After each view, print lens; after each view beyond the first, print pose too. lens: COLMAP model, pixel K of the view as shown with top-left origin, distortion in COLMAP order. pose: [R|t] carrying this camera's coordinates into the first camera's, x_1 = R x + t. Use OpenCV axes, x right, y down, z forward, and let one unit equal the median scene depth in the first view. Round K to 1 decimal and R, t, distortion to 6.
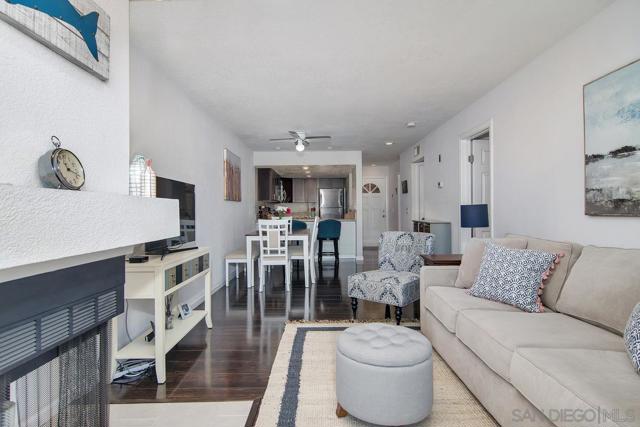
lens RADIAL K [[345.5, 0, 317.0], [0, 345.5, 214.9], [0, 0, 1]] dist [-0.000031, 0.000796]
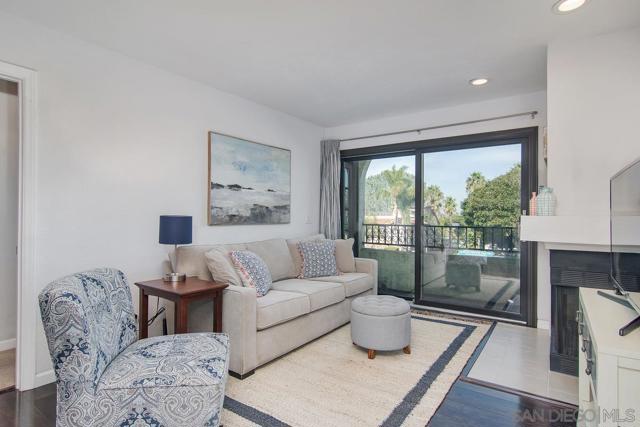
lens RADIAL K [[351.0, 0, 319.2], [0, 351.0, 213.6], [0, 0, 1]] dist [0.002410, 0.000643]
pose [[-0.822090, 0.007889, 0.569303, -0.345486], [0.008455, 0.999963, -0.001648, -0.035501], [-0.569295, 0.003458, -0.822126, 1.711946]]
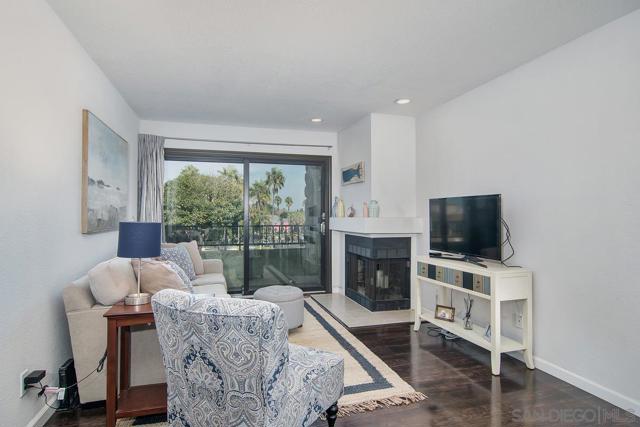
lens RADIAL K [[351.0, 0, 319.2], [0, 351.0, 213.6], [0, 0, 1]] dist [0.002410, 0.000643]
pose [[-0.957075, 0.007095, -0.289752, 0.367364], [0.004914, 0.999954, 0.008254, -0.057705], [0.289797, 0.006476, -0.957066, 1.997263]]
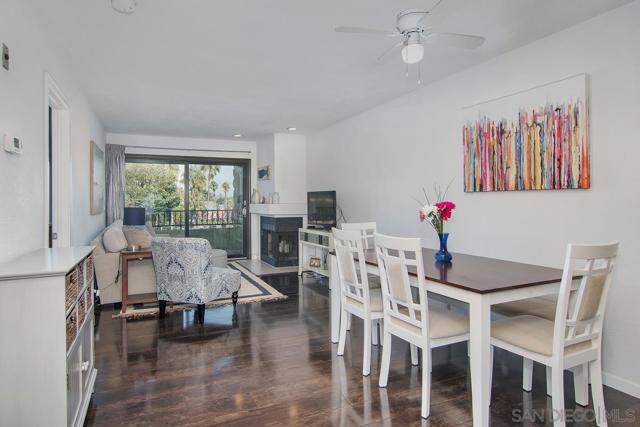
lens RADIAL K [[361.4, 0, 307.9], [0, 361.4, 200.6], [0, 0, 1]] dist [-0.001558, -0.000029]
pose [[-0.908440, 0.011324, -0.417862, 0.491505], [0.006778, 0.999901, 0.012363, -0.076426], [0.417960, 0.008399, -0.908427, 2.827908]]
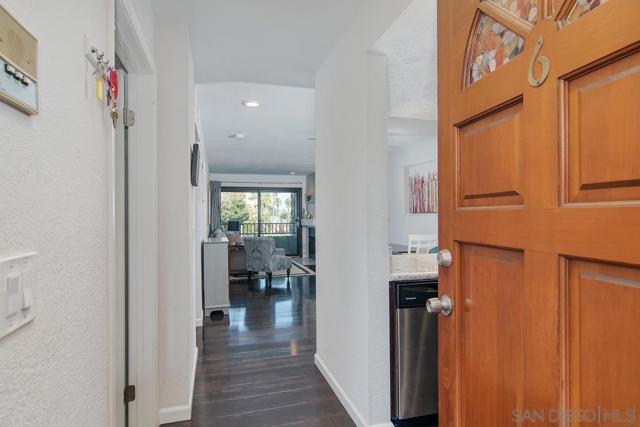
lens RADIAL K [[345.5, 0, 317.0], [0, 345.5, 214.9], [0, 0, 1]] dist [-0.000031, 0.000796]
pose [[-0.958473, 0.011978, -0.284932, 0.657921], [0.009543, 0.999905, 0.009931, -0.100821], [0.285024, 0.006800, -0.958496, 3.817838]]
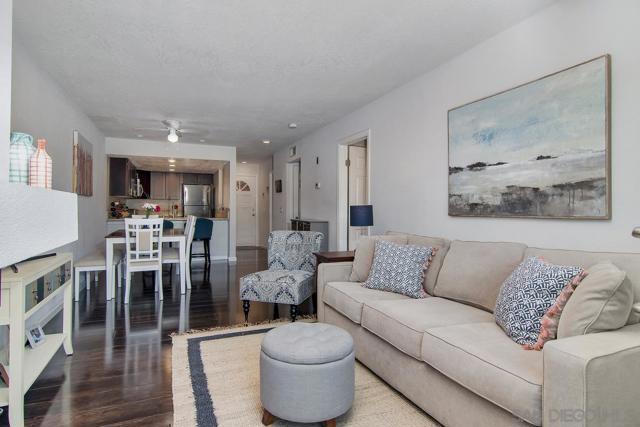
lens RADIAL K [[353.4, 0, 318.3], [0, 353.4, 210.2], [0, 0, 1]] dist [0.001889, 0.000704]
pose [[0.918289, 0.011261, 0.395751, -0.133467], [-0.007573, 0.999912, -0.010879, -0.001271], [-0.395838, 0.006993, 0.918294, 0.024467]]
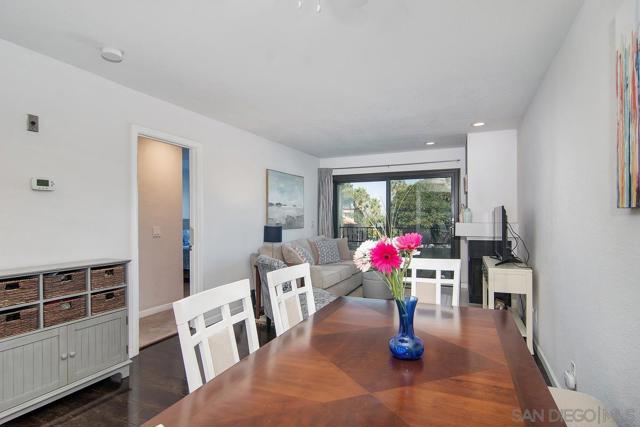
lens RADIAL K [[351.0, 0, 319.2], [0, 351.0, 213.6], [0, 0, 1]] dist [0.002410, 0.000643]
pose [[-0.920890, 0.015349, 0.389519, -0.312106], [0.016422, 0.999865, -0.000574, -0.085897], [-0.389475, 0.005868, -0.921018, 2.560591]]
